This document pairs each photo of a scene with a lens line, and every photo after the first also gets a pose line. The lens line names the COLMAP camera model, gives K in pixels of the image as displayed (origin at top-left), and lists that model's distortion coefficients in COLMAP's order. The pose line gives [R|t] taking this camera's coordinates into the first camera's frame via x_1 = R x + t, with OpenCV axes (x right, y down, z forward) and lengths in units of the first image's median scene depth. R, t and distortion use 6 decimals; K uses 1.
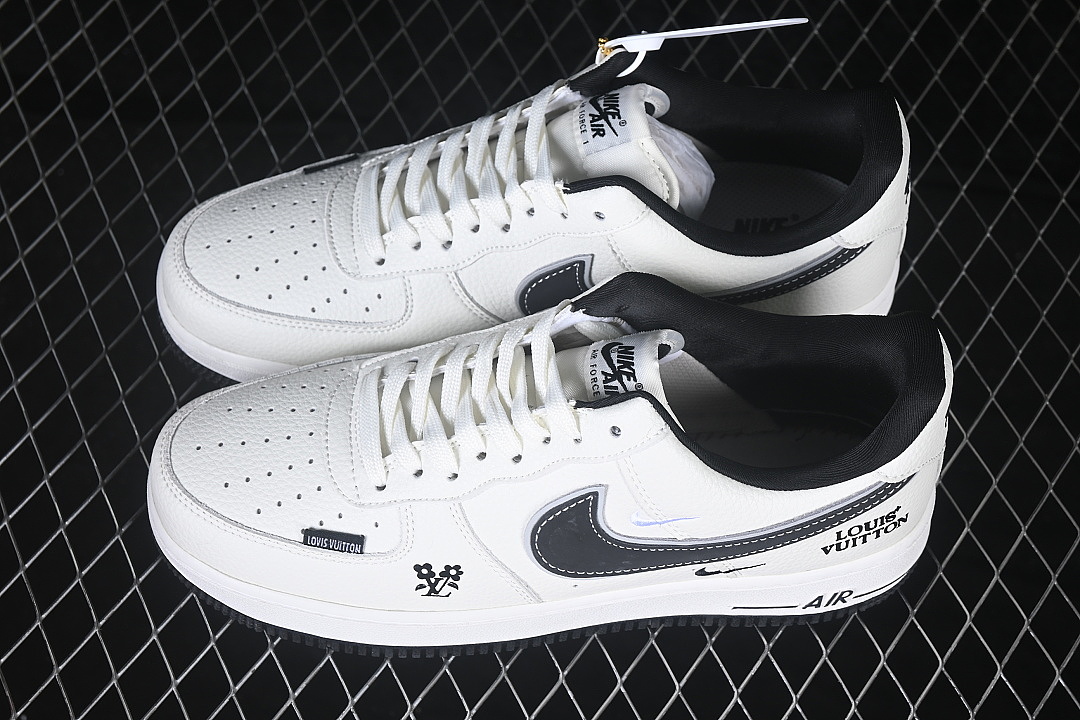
lens RADIAL K [[2426.3, 0, 538.7], [0, 2426.3, 359.9], [0, 0, 1]] dist [0.021499, 0.000000]
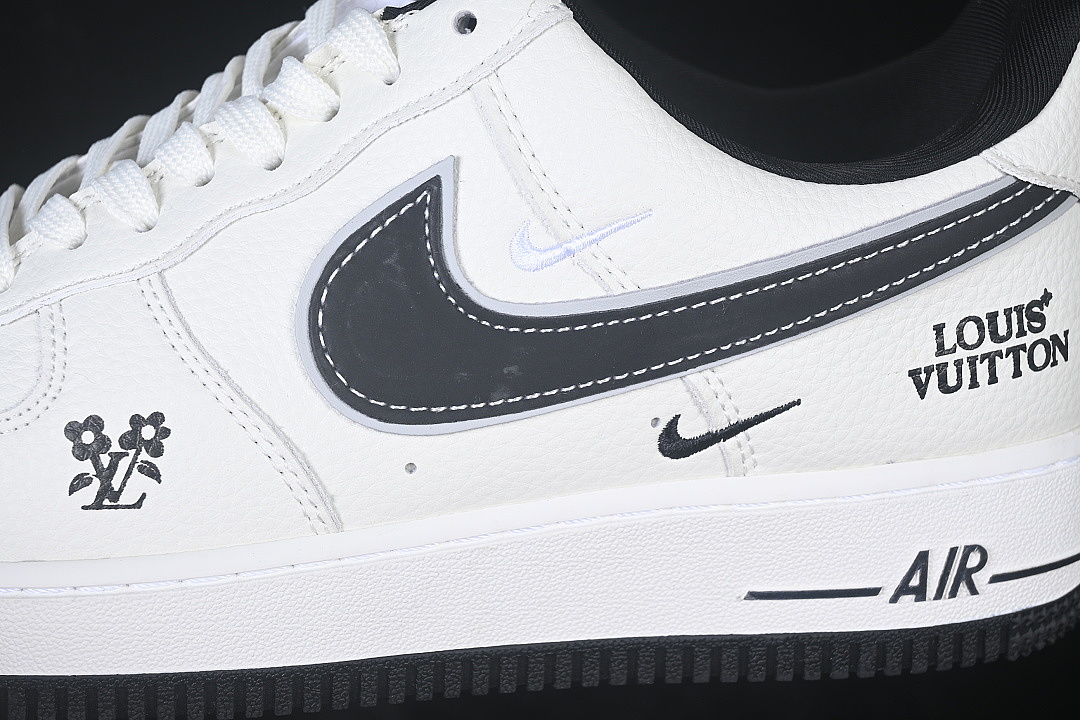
lens RADIAL K [[2426.3, 0, 542.0], [0, 2426.3, 359.6], [0, 0, 1]] dist [0.021499, 0.000000]
pose [[0.997153, -0.046527, 0.059337, 0.013775], [0.073499, 0.775499, -0.627056, 0.377489], [-0.016840, 0.629632, 0.776711, 0.620195]]
